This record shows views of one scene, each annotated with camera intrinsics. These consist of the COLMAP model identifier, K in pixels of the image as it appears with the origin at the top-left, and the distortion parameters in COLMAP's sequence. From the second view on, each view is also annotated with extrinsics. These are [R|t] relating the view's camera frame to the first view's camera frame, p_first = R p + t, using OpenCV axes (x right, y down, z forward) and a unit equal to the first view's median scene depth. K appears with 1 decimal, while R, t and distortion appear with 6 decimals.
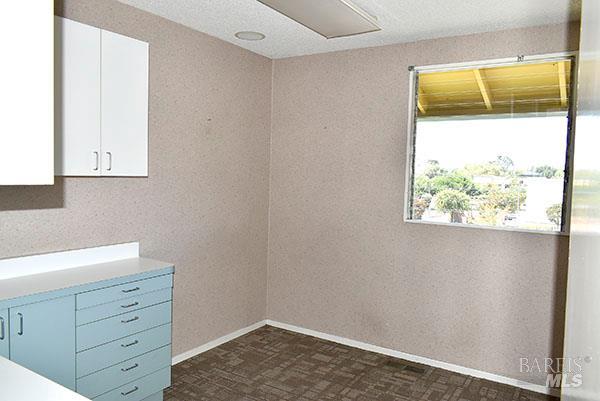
lens RADIAL K [[461.7, 0, 300.0], [0, 461.7, 200.5], [0, 0, 1]] dist [-0.030242, 0.002919]
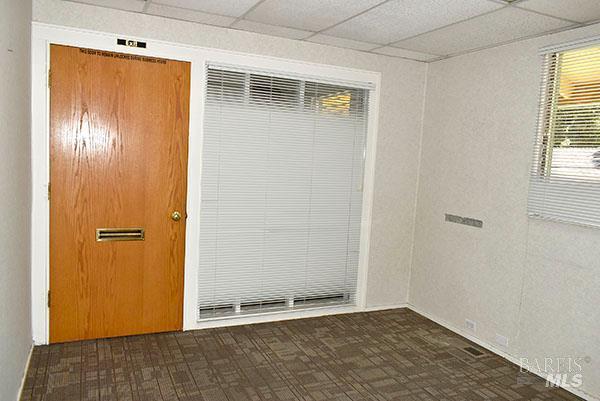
lens RADIAL K [[461.7, 0, 300.0], [0, 461.7, 200.5], [0, 0, 1]] dist [-0.030242, 0.002919]
pose [[-0.833428, -0.141020, 0.534332, -0.619617], [-0.055163, 0.983293, 0.173468, -0.136656], [-0.549868, 0.115098, -0.827283, 1.841323]]
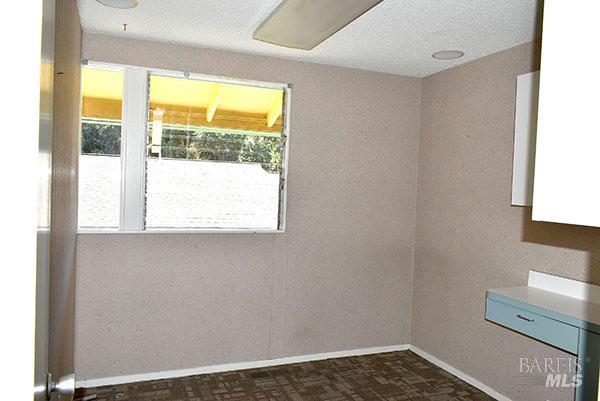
lens RADIAL K [[461.7, 0, 300.0], [0, 461.7, 200.5], [0, 0, 1]] dist [-0.030242, 0.002919]
pose [[-0.598468, -0.037593, -0.800265, 0.744171], [-0.114255, 0.992693, 0.038812, -0.049379], [0.792958, 0.114662, -0.598390, 1.359486]]
